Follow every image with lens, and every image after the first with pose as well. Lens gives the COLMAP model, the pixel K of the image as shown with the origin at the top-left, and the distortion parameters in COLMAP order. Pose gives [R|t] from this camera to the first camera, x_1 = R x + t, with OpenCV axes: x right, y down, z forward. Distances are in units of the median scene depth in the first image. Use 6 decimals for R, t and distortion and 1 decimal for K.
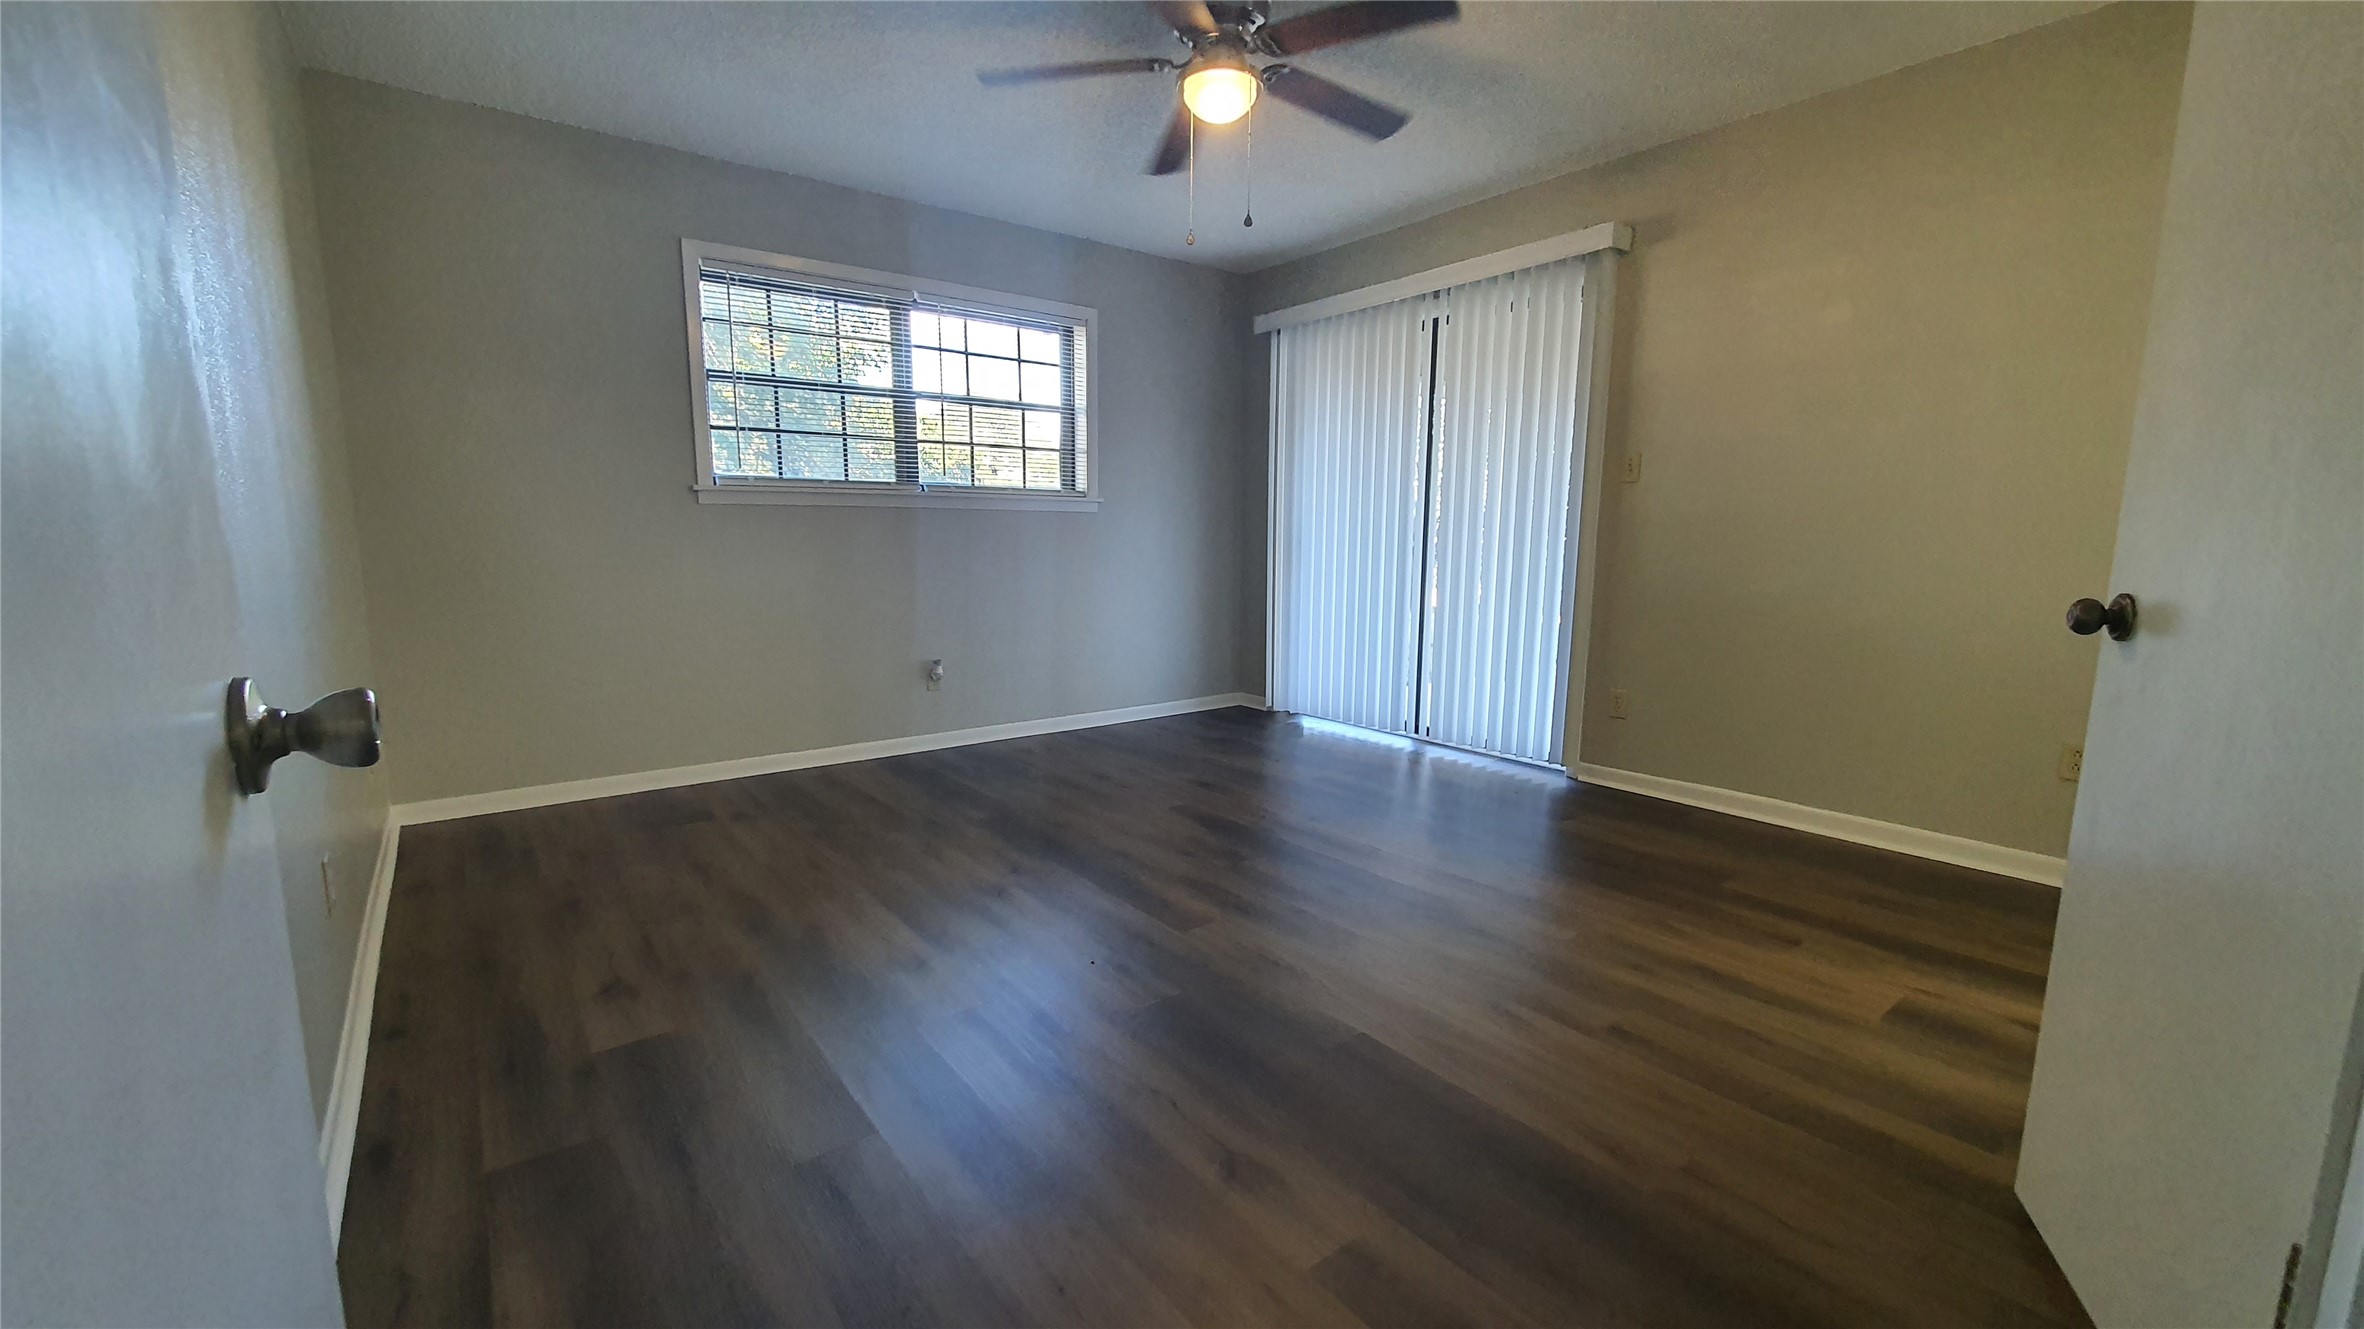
lens RADIAL K [[943.4, 0, 1178.5], [0, 943.4, 679.4], [0, 0, 1]] dist [-0.001118, -0.000618]
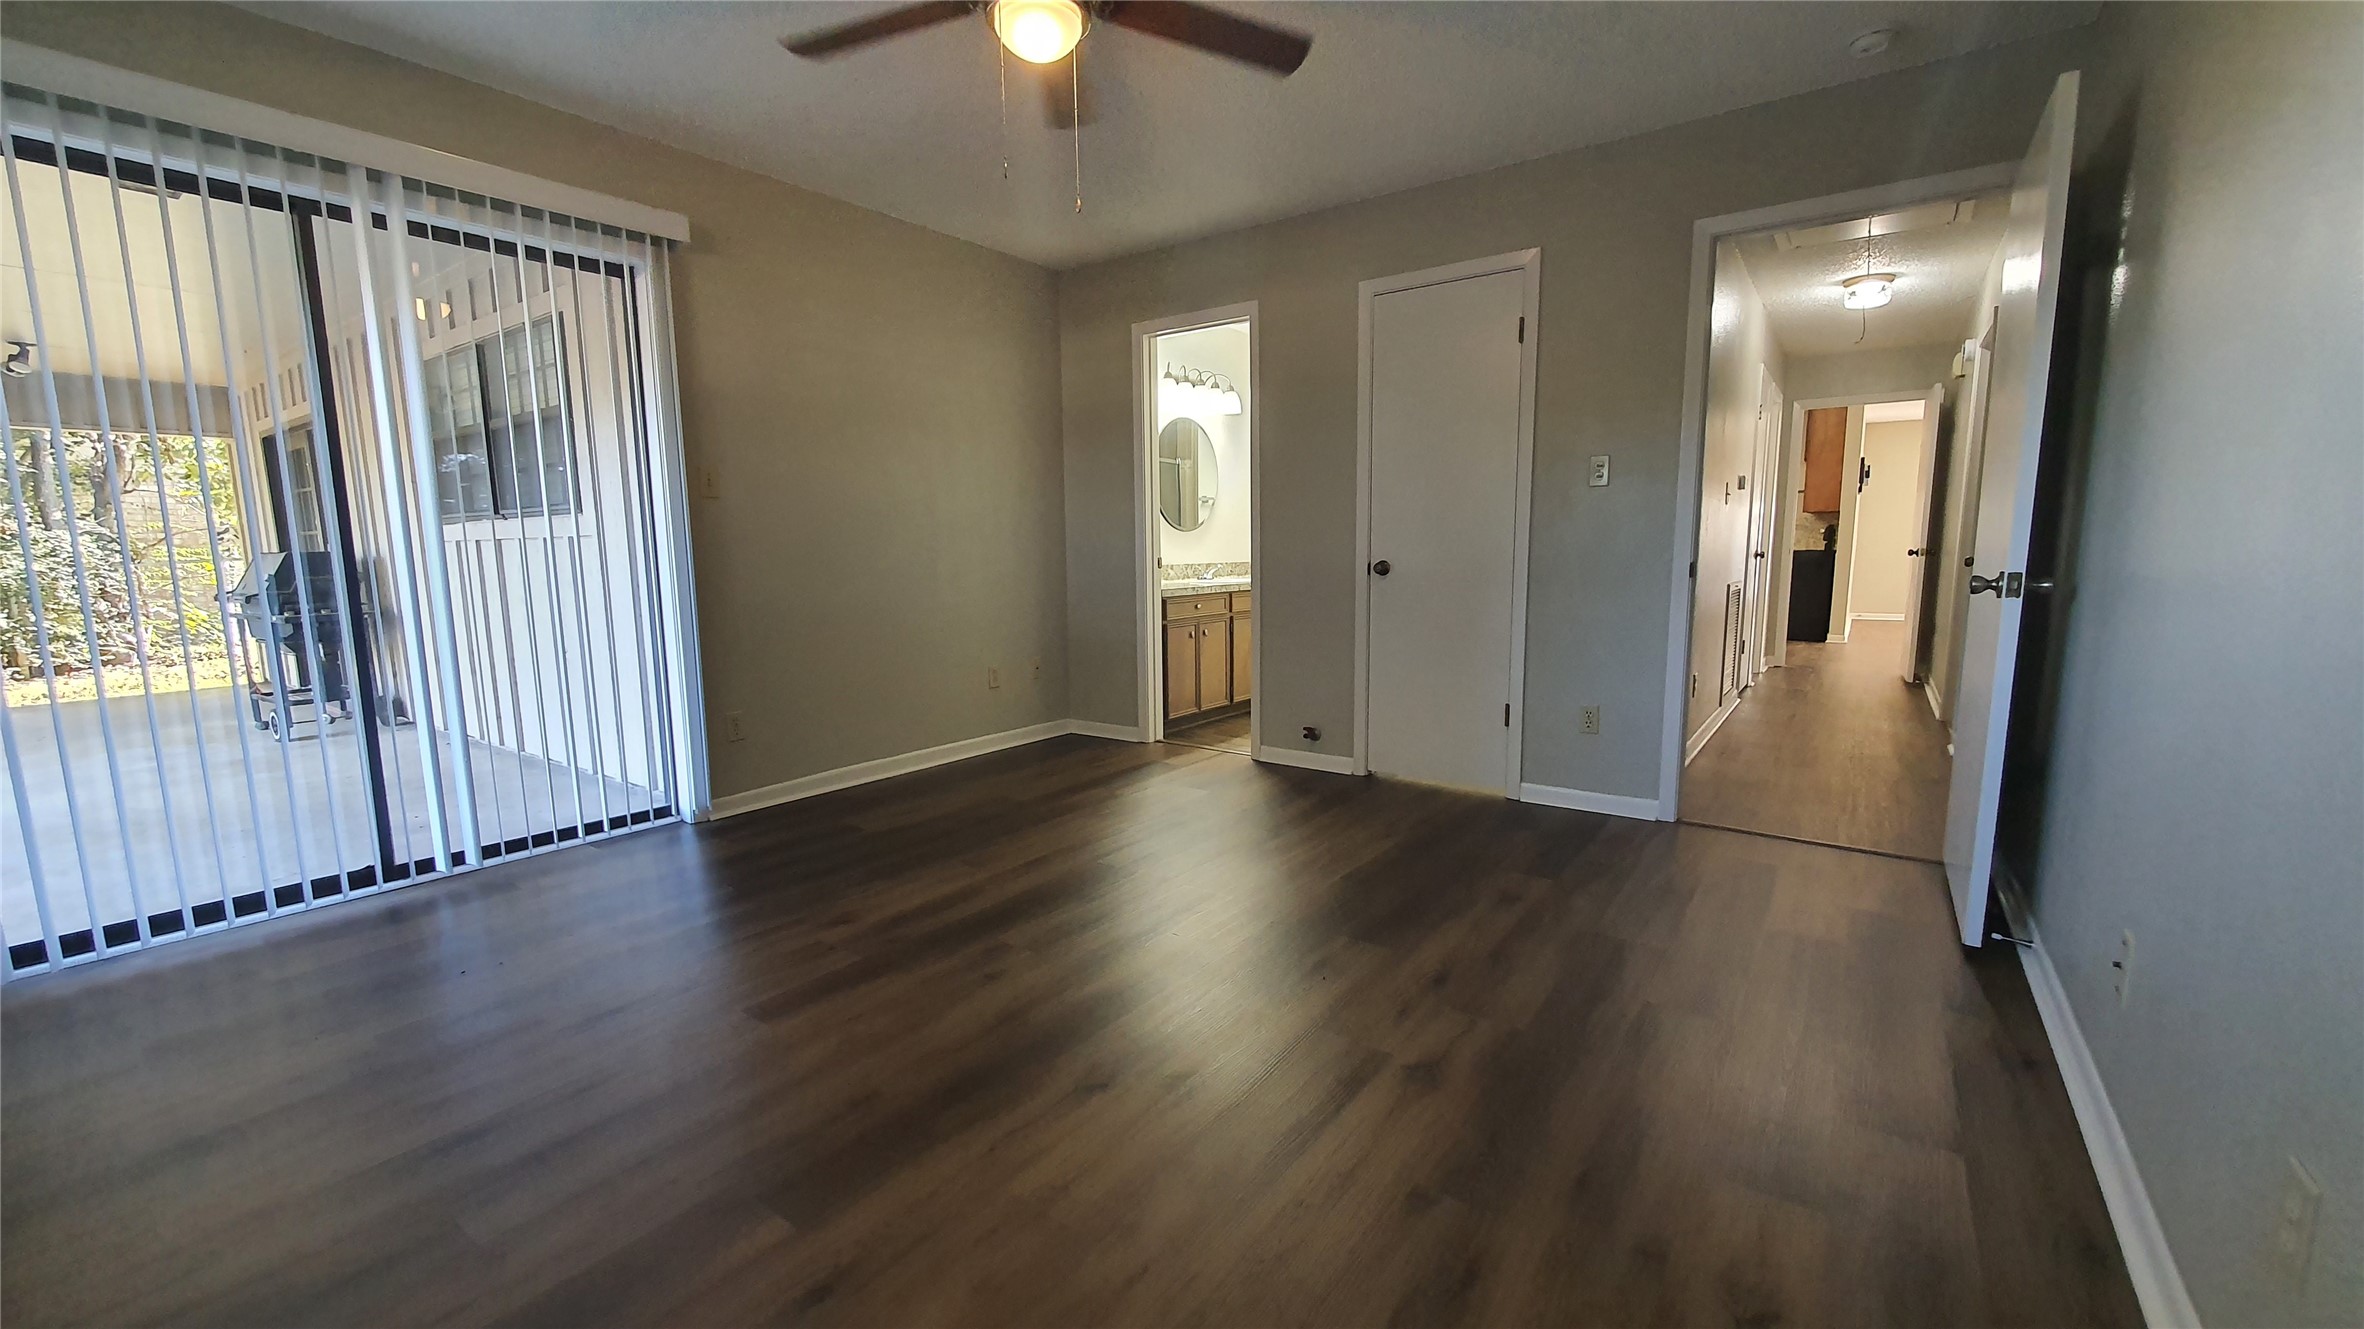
lens RADIAL K [[943.4, 0, 1178.5], [0, 943.4, 679.4], [0, 0, 1]] dist [-0.001118, -0.000618]
pose [[-0.283740, -0.141400, 0.948419, -0.725844], [0.160480, 0.968116, 0.192348, -0.170024], [-0.945377, 0.206779, -0.252001, 1.018113]]
